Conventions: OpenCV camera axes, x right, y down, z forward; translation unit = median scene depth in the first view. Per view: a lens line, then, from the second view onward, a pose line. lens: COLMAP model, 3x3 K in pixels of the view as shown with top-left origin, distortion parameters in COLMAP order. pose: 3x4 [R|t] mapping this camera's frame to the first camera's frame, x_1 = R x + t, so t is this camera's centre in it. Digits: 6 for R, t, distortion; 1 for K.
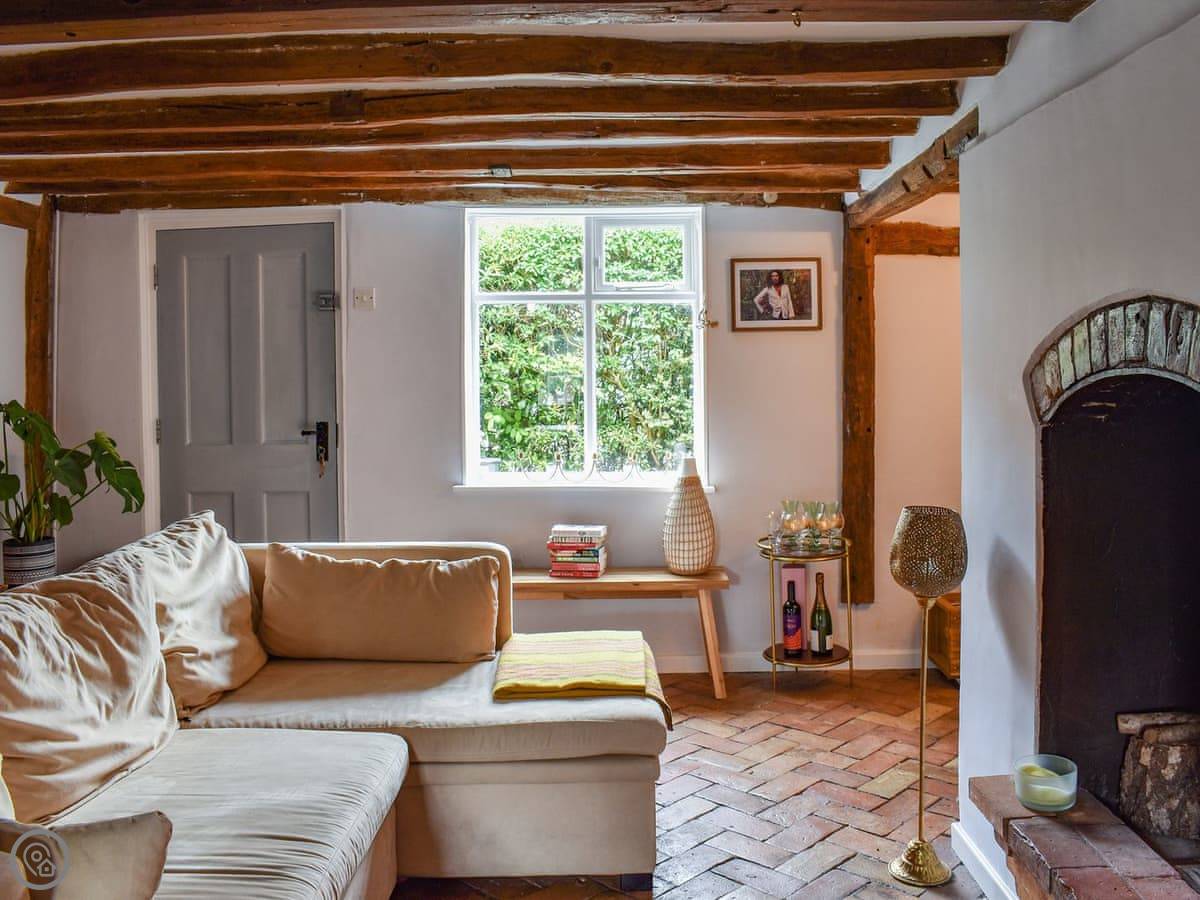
lens RADIAL K [[1161.9, 0, 633.0], [0, 1161.9, 481.4], [0, 0, 1]] dist [-0.102343, 0.007207]
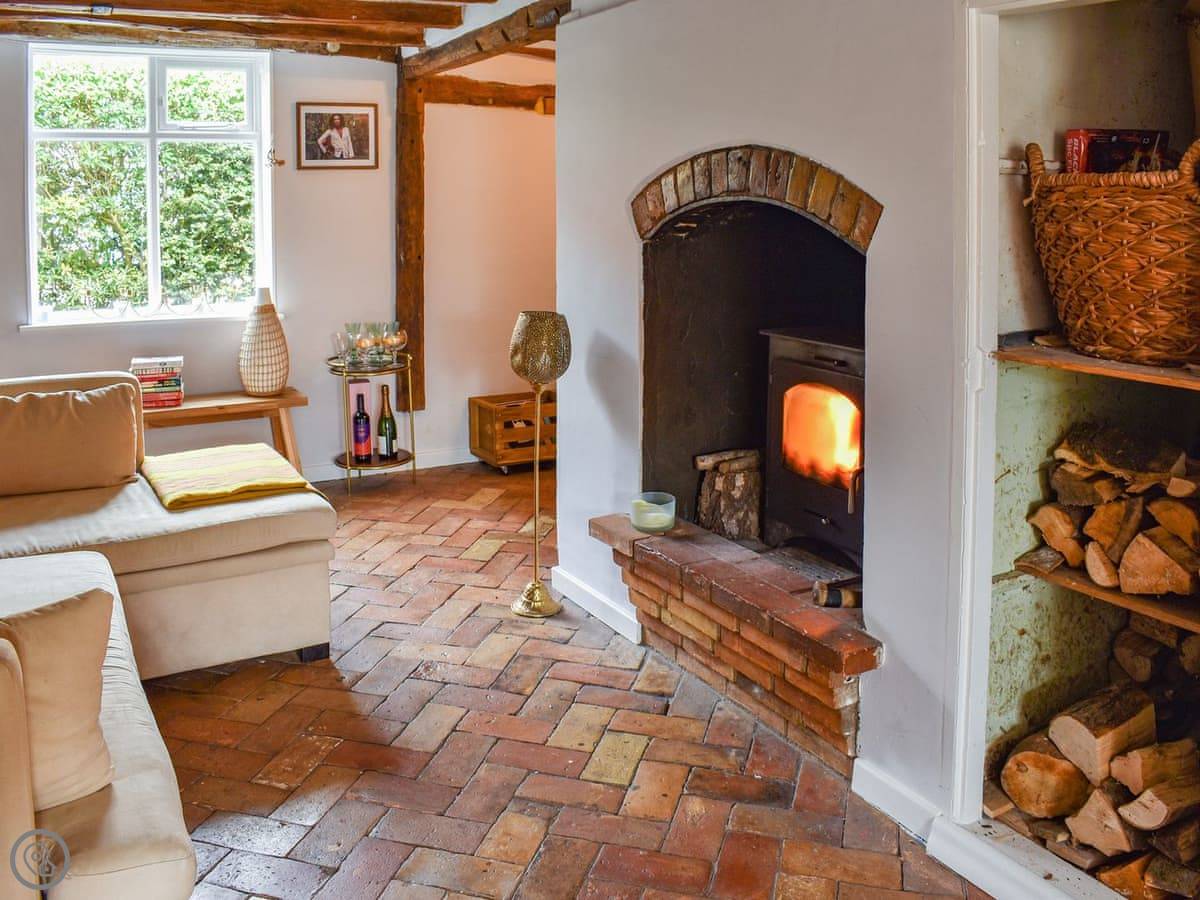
lens RADIAL K [[1089.8, 0, 648.1], [0, 1089.8, 410.7], [0, 0, 1]] dist [-0.092583, 0.002683]
pose [[0.869365, -0.085777, 0.486669, -0.167590], [0.043659, 0.994301, 0.097259, 0.014621], [-0.492238, -0.063306, 0.868156, -0.064996]]
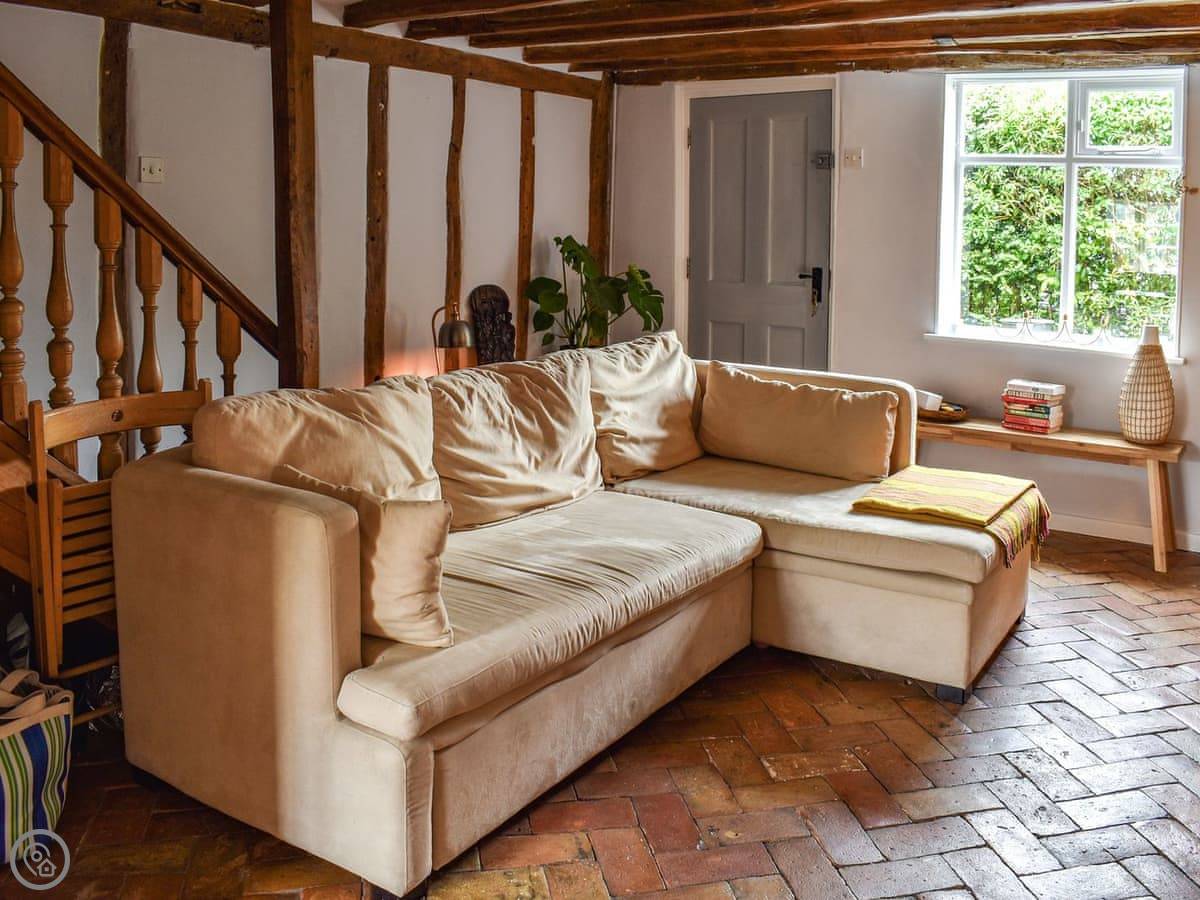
lens RADIAL K [[1103.8, 0, 580.2], [0, 1103.8, 451.6], [0, 0, 1]] dist [-0.097679, 0.004102]
pose [[0.820569, 0.141340, -0.553796, 0.206726], [-0.081158, 0.987937, 0.131888, 0.005525], [0.565756, -0.063279, 0.822141, -0.044138]]
